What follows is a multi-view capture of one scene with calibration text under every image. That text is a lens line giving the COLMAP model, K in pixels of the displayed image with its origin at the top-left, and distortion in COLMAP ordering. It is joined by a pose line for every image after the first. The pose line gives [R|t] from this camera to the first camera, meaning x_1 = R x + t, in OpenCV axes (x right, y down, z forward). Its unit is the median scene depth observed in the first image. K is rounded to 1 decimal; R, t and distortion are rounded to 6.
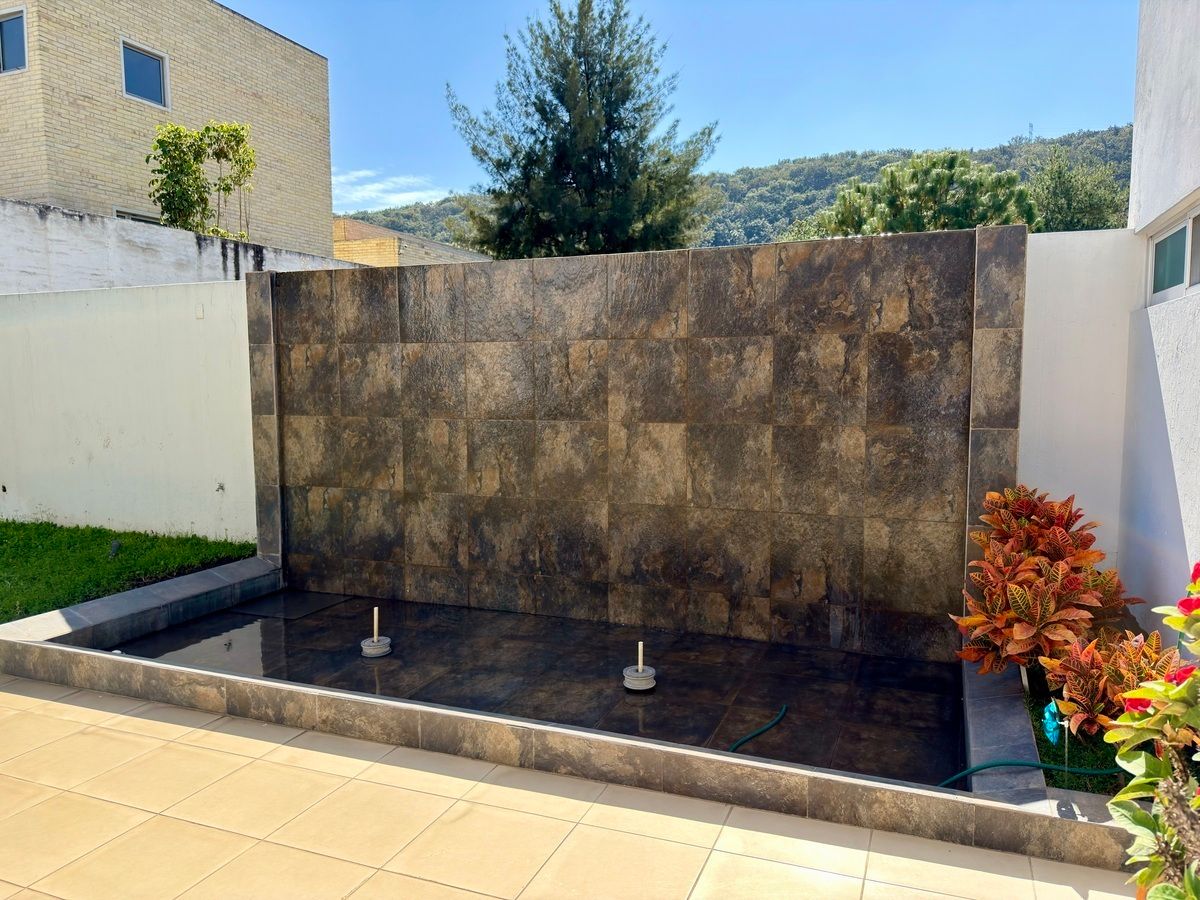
lens RADIAL K [[846.2, 0, 606.8], [0, 846.2, 453.6], [0, 0, 1]] dist [0.039526, -0.051065]
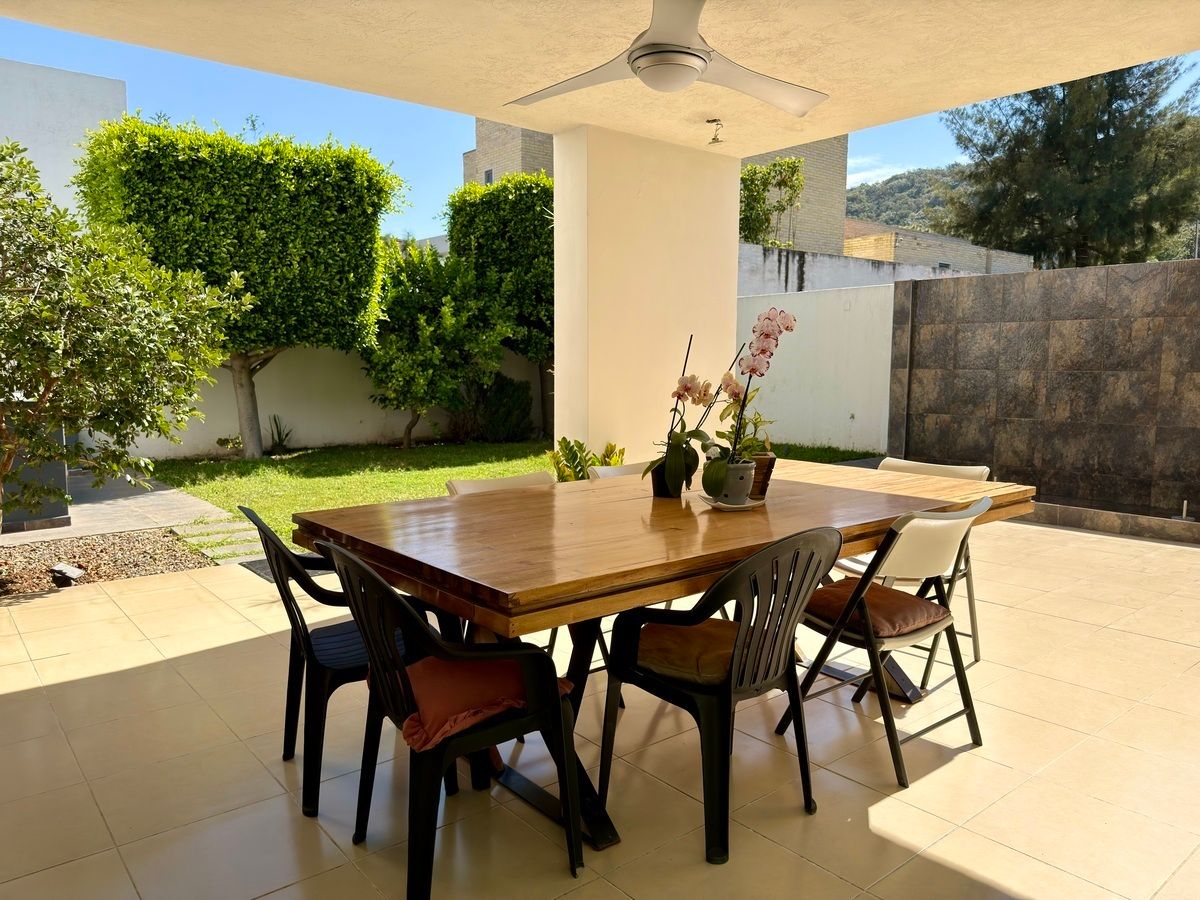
lens RADIAL K [[846.2, 0, 595.5], [0, 846.2, 452.0], [0, 0, 1]] dist [0.039526, -0.051065]
pose [[0.874490, 0.056320, -0.481763, -0.051943], [-0.048944, 0.998412, 0.027876, 0.041908], [0.482569, -0.000798, 0.875858, -0.305460]]
